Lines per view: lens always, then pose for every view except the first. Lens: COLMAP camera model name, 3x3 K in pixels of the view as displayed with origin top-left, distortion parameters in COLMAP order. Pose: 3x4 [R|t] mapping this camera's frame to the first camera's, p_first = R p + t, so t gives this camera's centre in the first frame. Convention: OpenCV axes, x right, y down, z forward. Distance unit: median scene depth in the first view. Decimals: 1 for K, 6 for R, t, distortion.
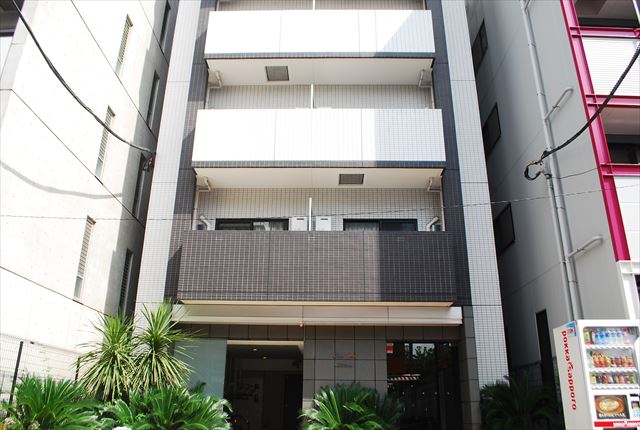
lens RADIAL K [[504.7, 0, 320.9], [0, 504.7, 229.5], [0, 0, 1]] dist [-0.080077, 0.000033]
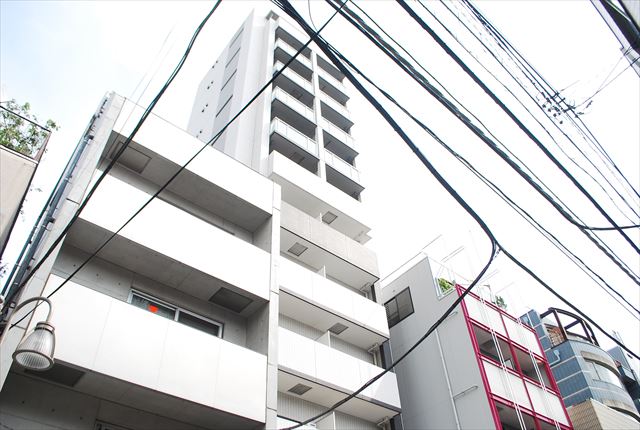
lens RADIAL K [[504.7, 0, 320.9], [0, 504.7, 229.5], [0, 0, 1]] dist [-0.080077, 0.000033]
pose [[0.762089, 0.427490, 0.486284, -0.852152], [-0.173419, 0.858377, -0.482819, -0.057900], [-0.623815, 0.283621, 0.728295, -0.062716]]
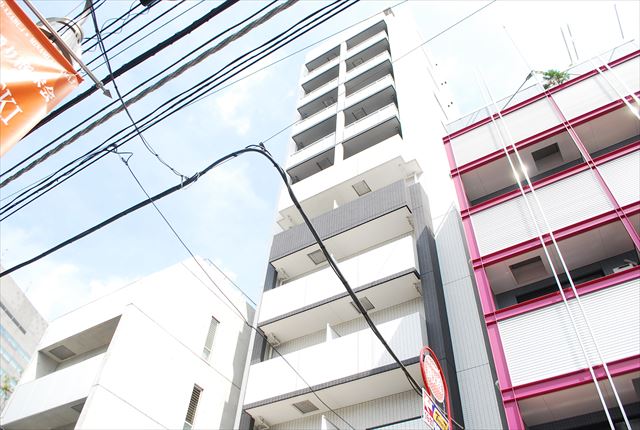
lens RADIAL K [[504.7, 0, 320.9], [0, 504.7, 229.5], [0, 0, 1]] dist [-0.080077, 0.000033]
pose [[0.858536, -0.359599, -0.365519, 0.498410], [0.137237, 0.847999, -0.511921, -0.075628], [0.494047, 0.389340, 0.777388, 0.007793]]
